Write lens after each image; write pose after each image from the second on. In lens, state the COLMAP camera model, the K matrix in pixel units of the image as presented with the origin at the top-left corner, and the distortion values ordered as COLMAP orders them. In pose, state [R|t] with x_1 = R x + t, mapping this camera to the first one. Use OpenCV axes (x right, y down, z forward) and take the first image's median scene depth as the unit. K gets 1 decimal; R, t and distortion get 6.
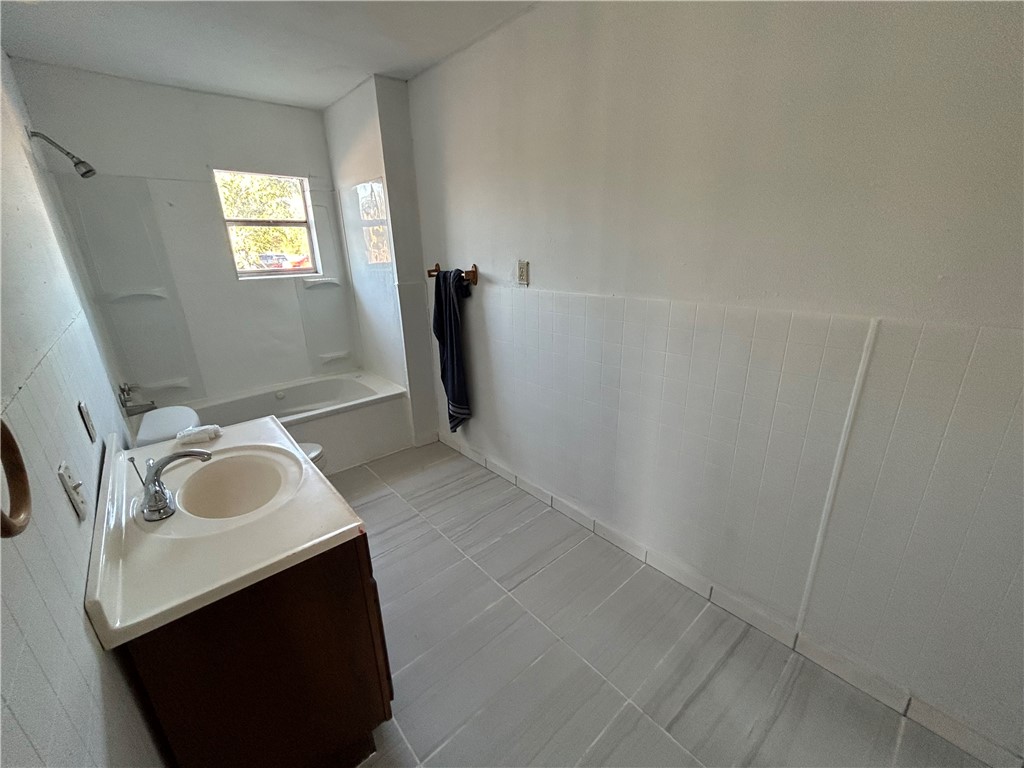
lens RADIAL K [[417.3, 0, 511.0], [0, 417.3, 385.3], [0, 0, 1]] dist [-0.002077, 0.000079]
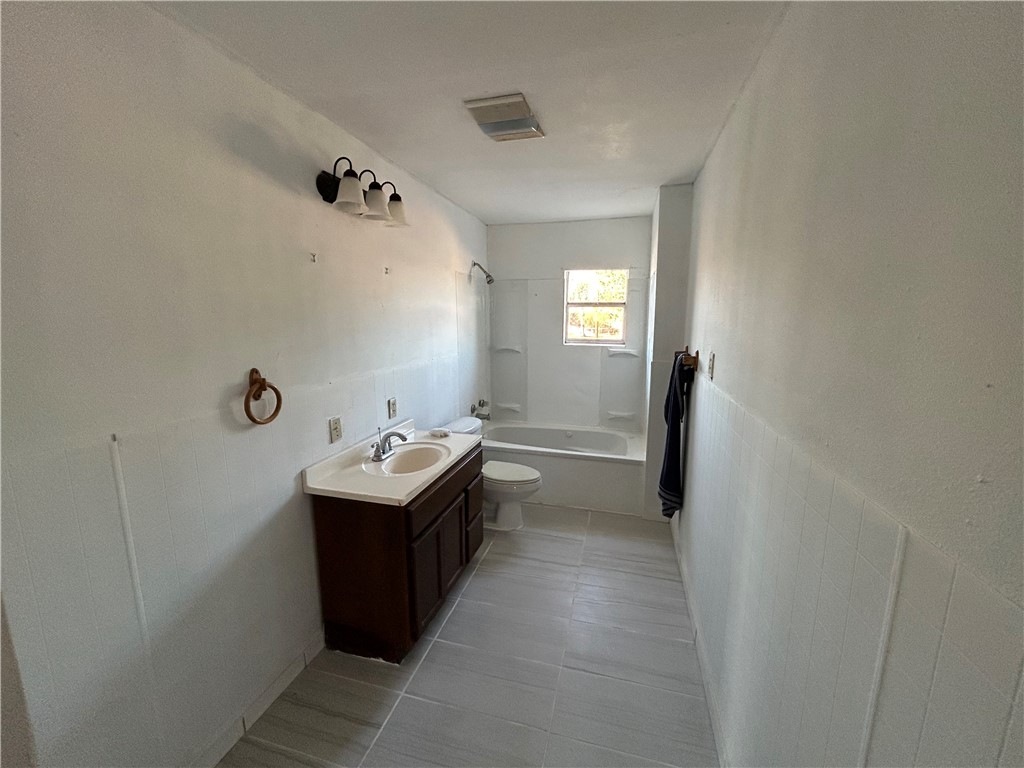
lens RADIAL K [[417.3, 0, 511.0], [0, 417.3, 385.3], [0, 0, 1]] dist [-0.002077, 0.000079]
pose [[0.549462, 0.162131, -0.819637, 0.406638], [-0.280860, 0.959747, 0.001565, -0.078626], [0.786899, 0.229343, 0.572880, 0.104951]]
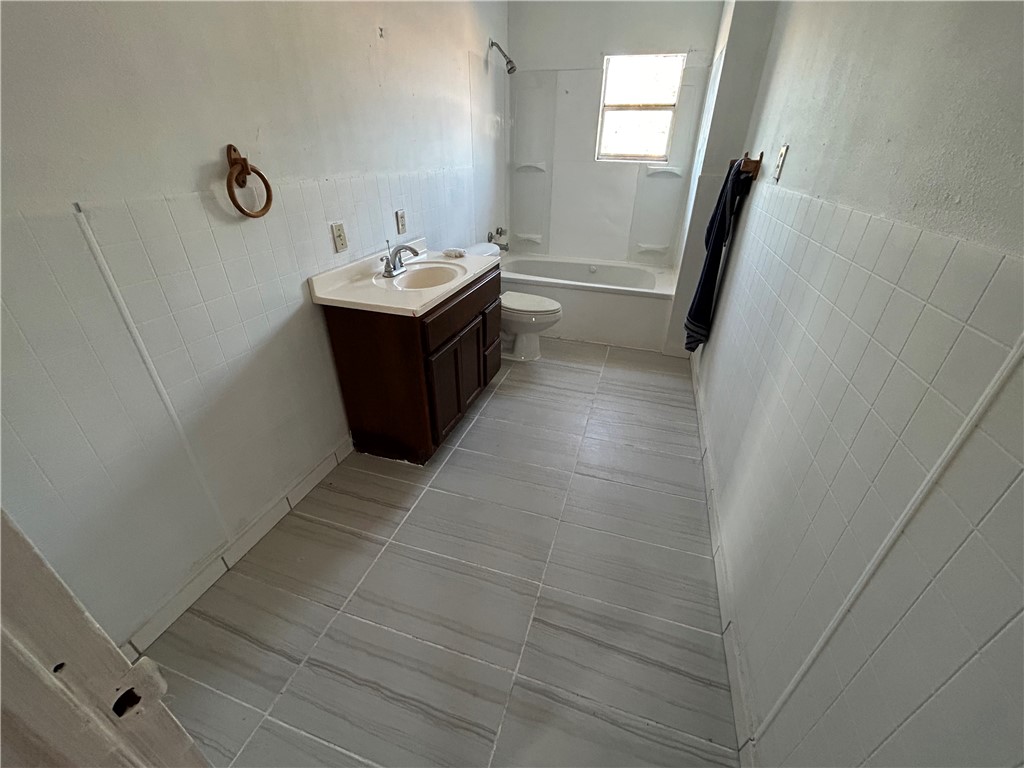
lens RADIAL K [[417.3, 0, 511.0], [0, 417.3, 385.3], [0, 0, 1]] dist [-0.002077, 0.000079]
pose [[0.511923, 0.449191, -0.732231, 0.380614], [-0.296610, 0.892396, 0.340076, -0.016838], [0.806199, 0.043094, 0.590073, 0.136978]]
